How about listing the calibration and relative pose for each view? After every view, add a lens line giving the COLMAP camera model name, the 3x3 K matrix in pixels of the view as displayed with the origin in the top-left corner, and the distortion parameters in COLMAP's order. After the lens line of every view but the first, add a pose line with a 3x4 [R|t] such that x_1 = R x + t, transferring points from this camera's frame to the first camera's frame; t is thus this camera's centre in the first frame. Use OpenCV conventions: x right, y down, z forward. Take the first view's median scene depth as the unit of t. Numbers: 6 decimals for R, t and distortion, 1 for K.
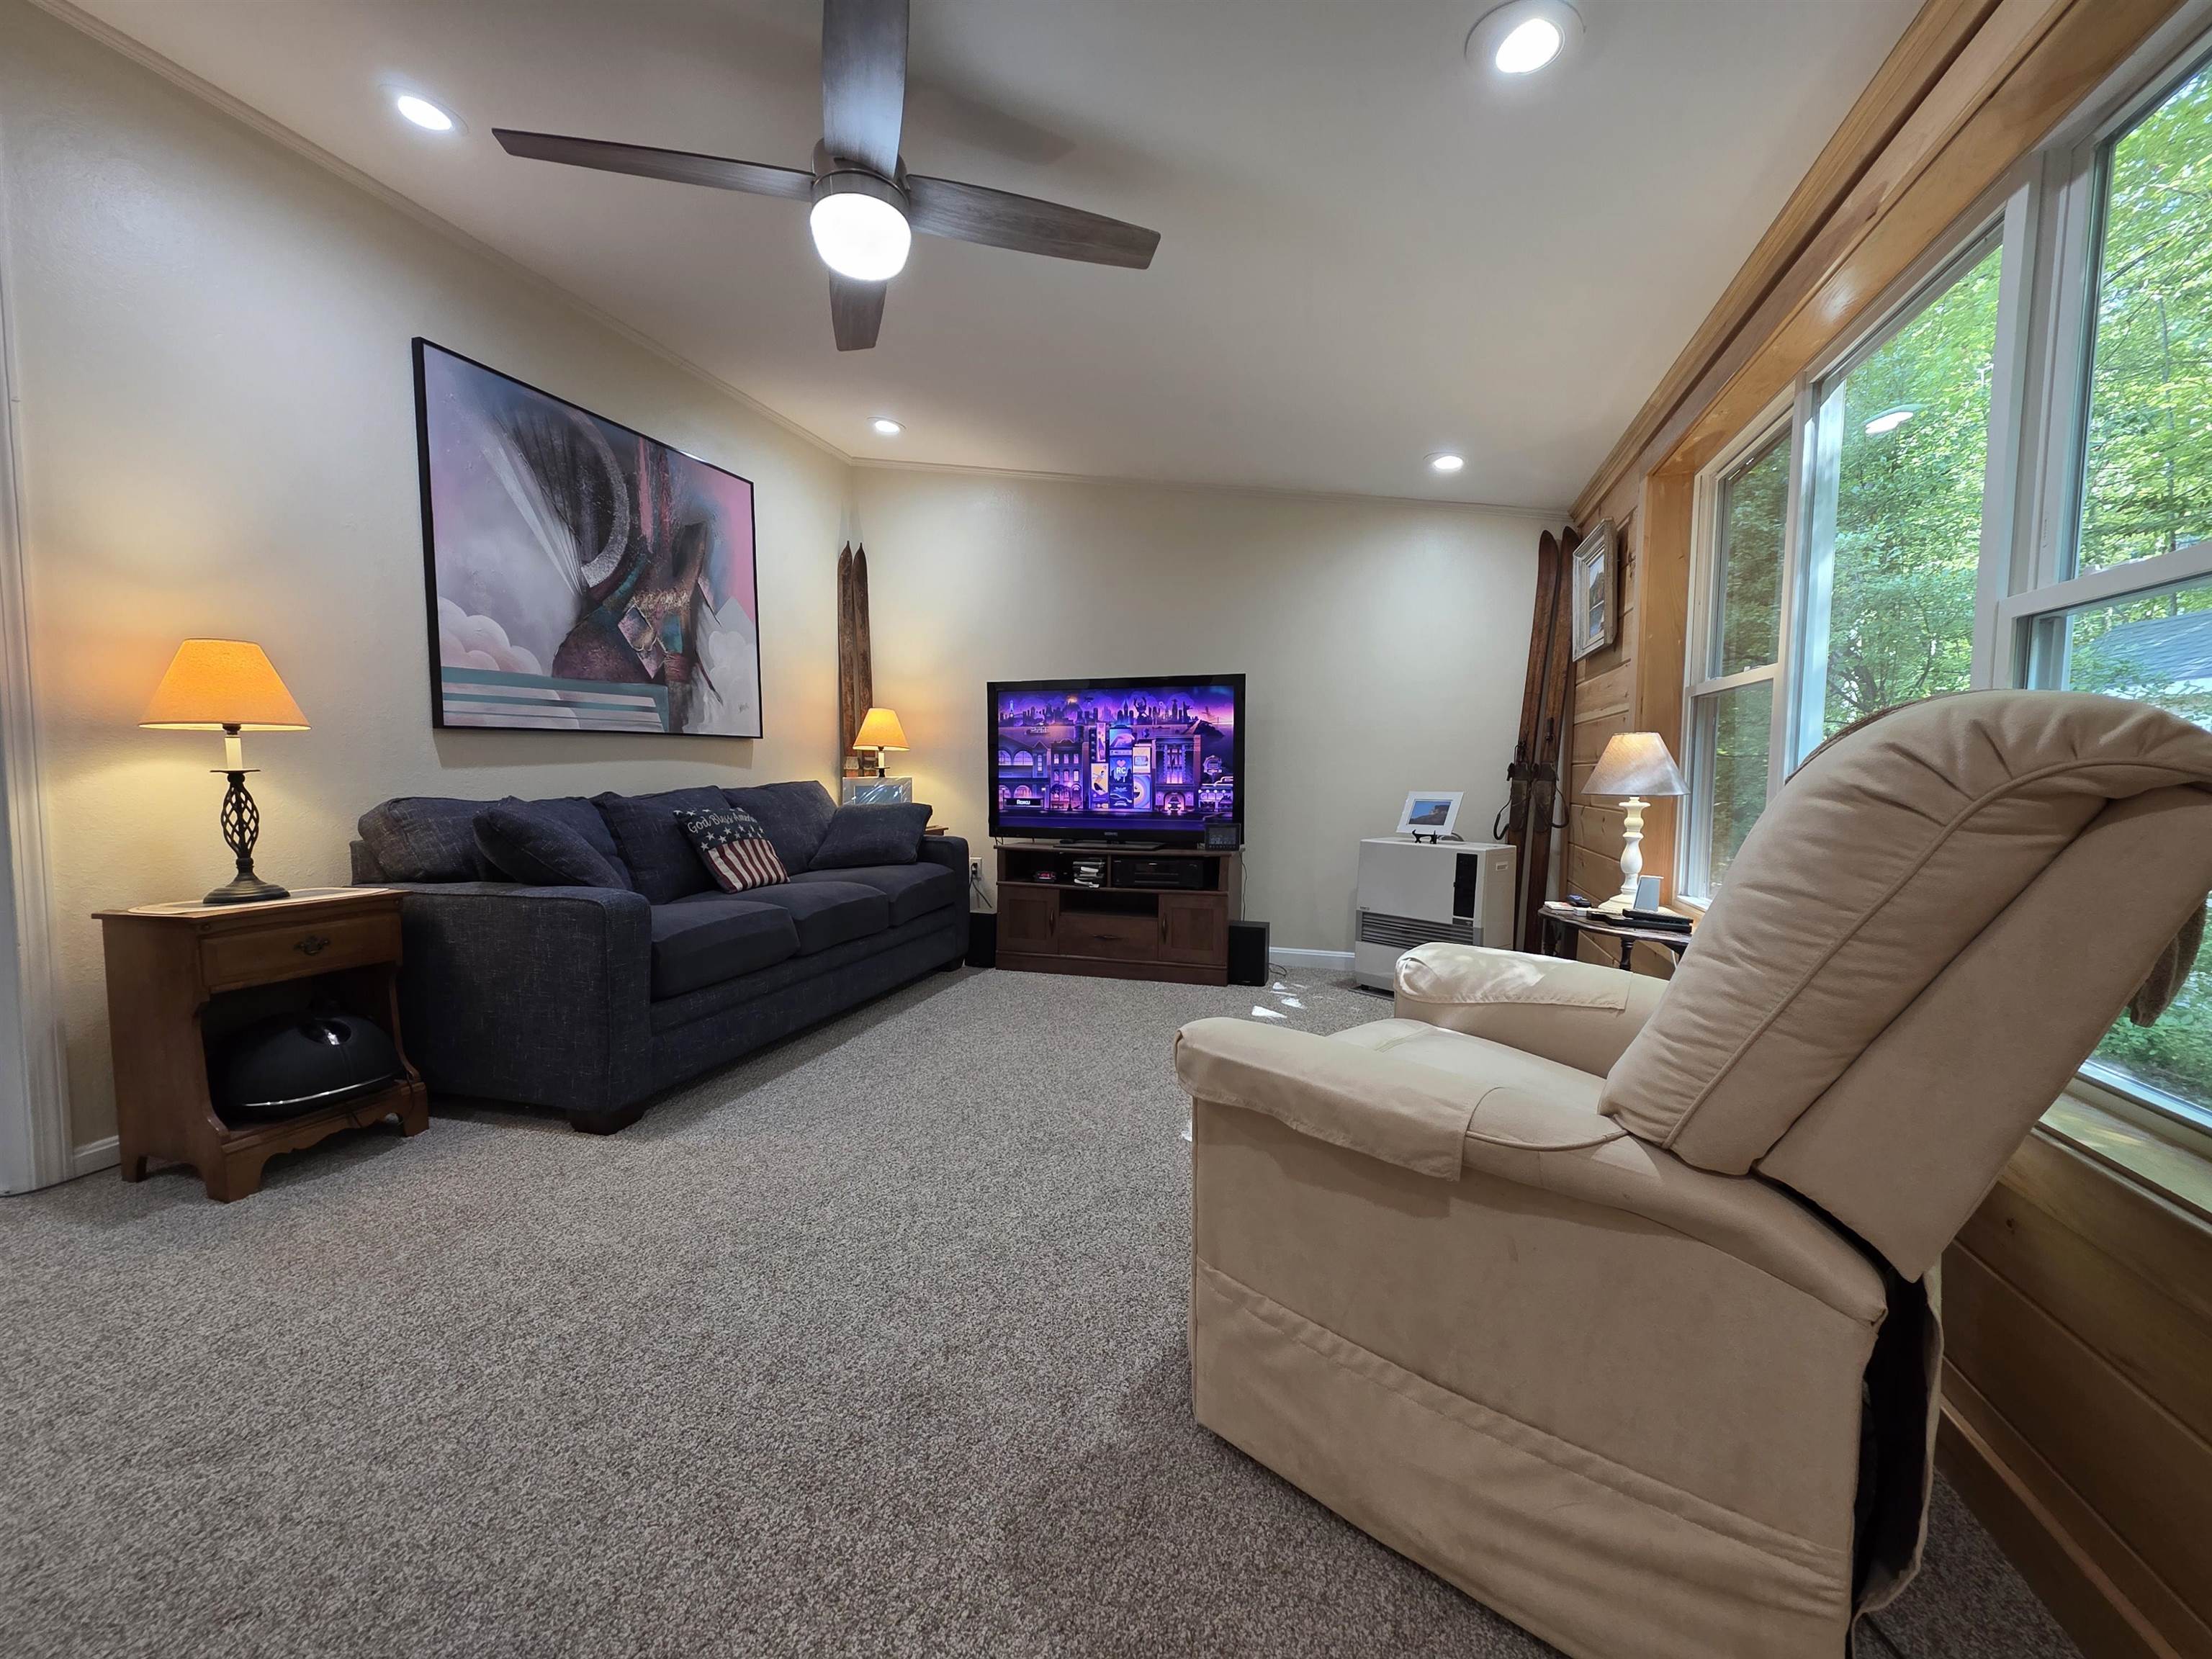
lens RADIAL K [[894.4, 0, 1106.1], [0, 894.4, 783.6], [0, 0, 1]] dist [0.001759, -0.000042]
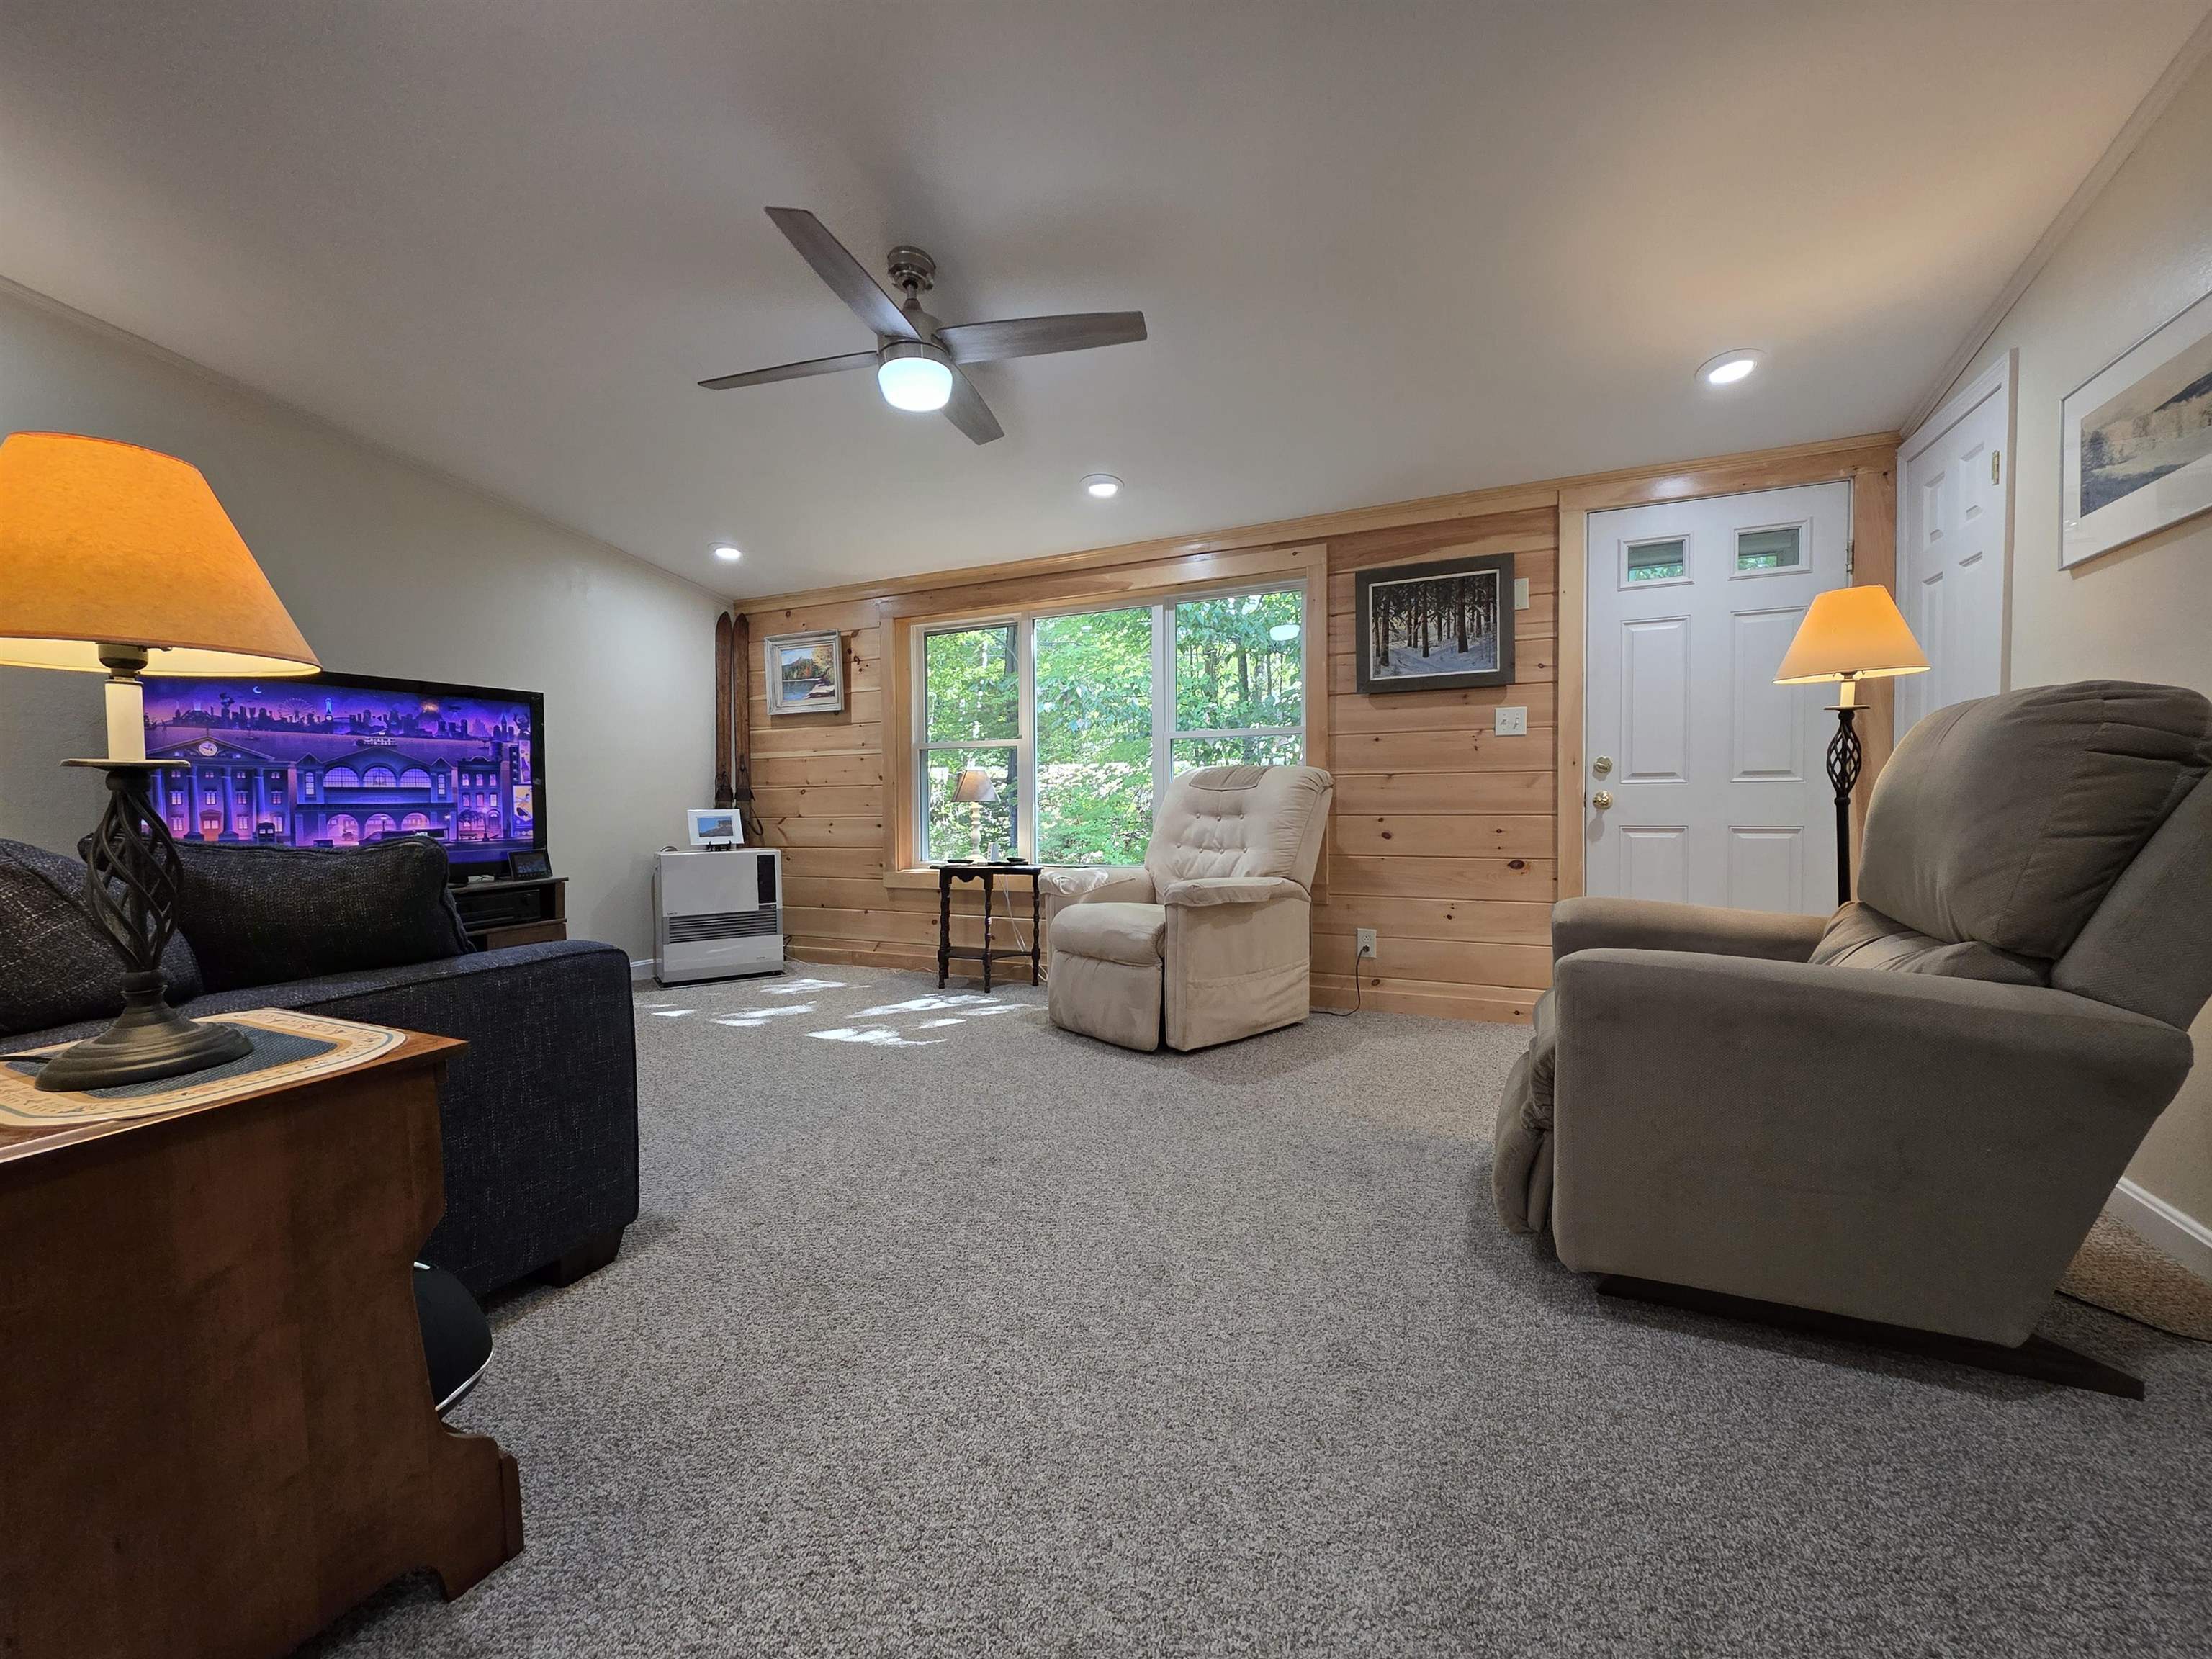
lens RADIAL K [[879.3, 0, 1114.7], [0, 879.3, 825.4], [0, 0, 1]] dist [0.002992, 0.000019]
pose [[0.126346, -0.034609, 0.991382, -0.798249], [0.021730, 0.999248, 0.032115, 0.001336], [-0.991748, 0.017485, 0.127004, 0.301169]]
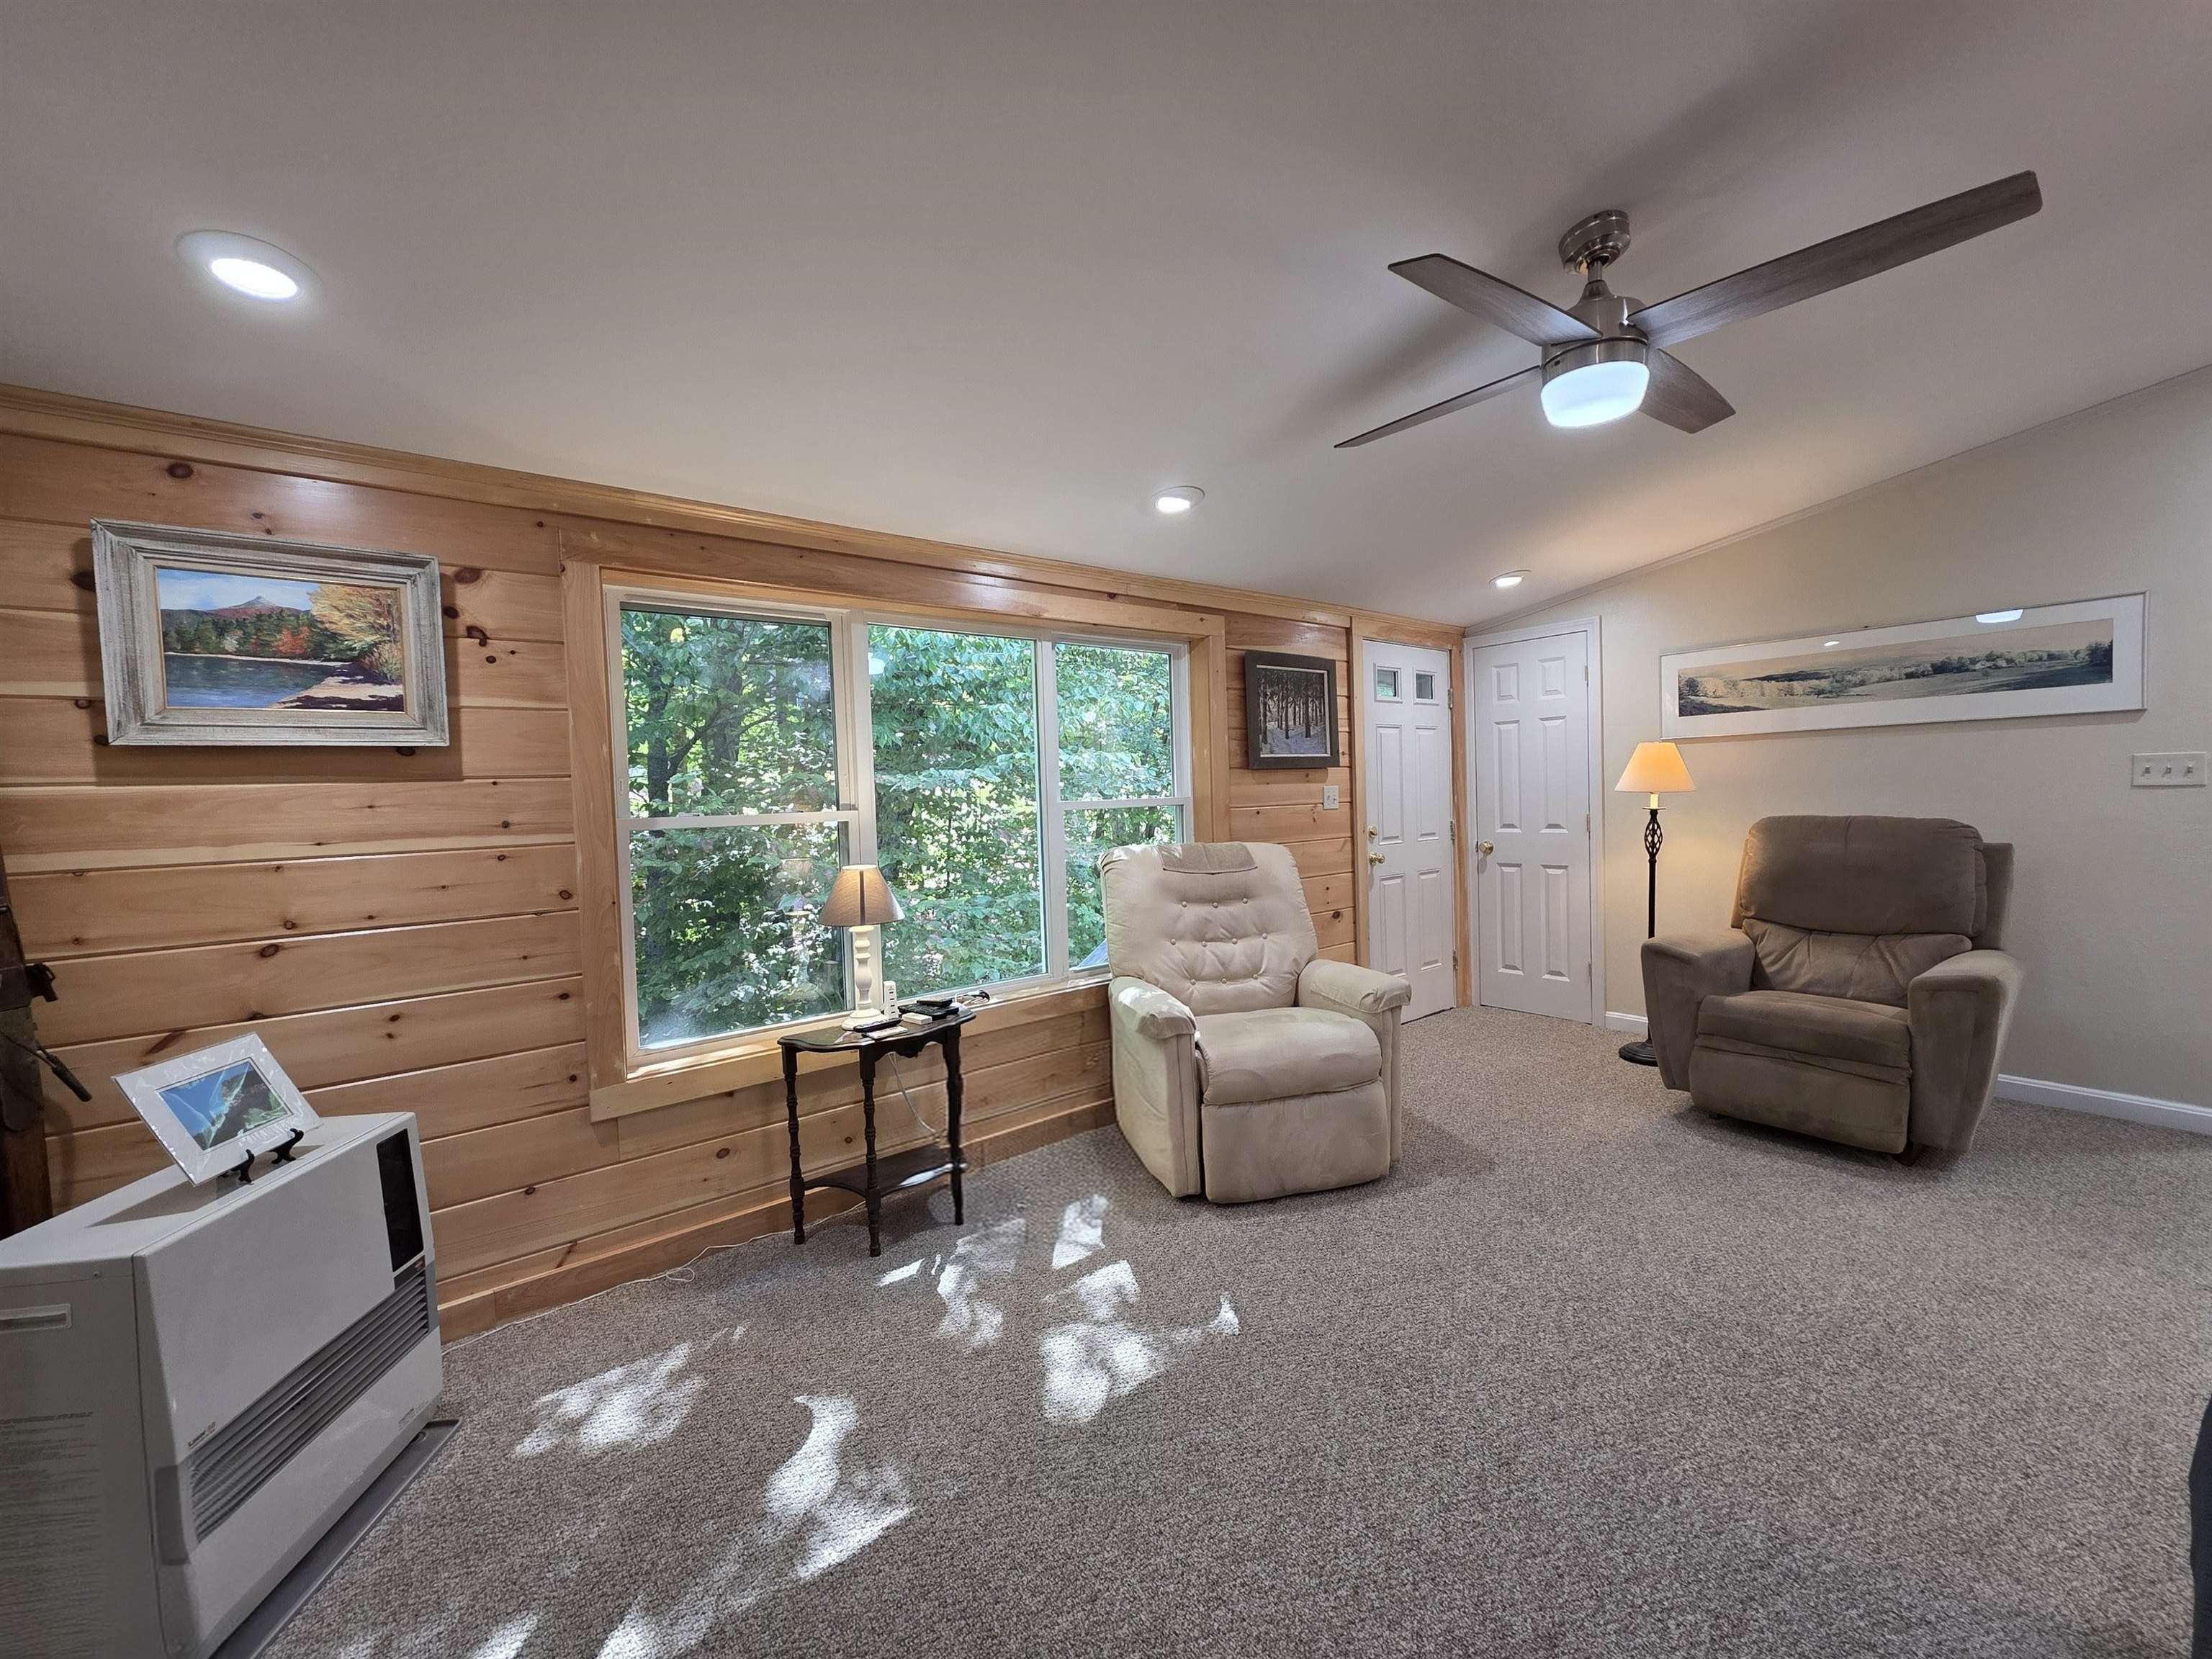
lens RADIAL K [[879.3, 0, 1114.7], [0, 879.3, 825.4], [0, 0, 1]] dist [0.002992, 0.000019]
pose [[-0.827806, 0.006016, 0.560982, -0.196217], [0.037569, 0.998292, 0.044733, -0.098828], [-0.559755, 0.058106, -0.826618, 1.122034]]
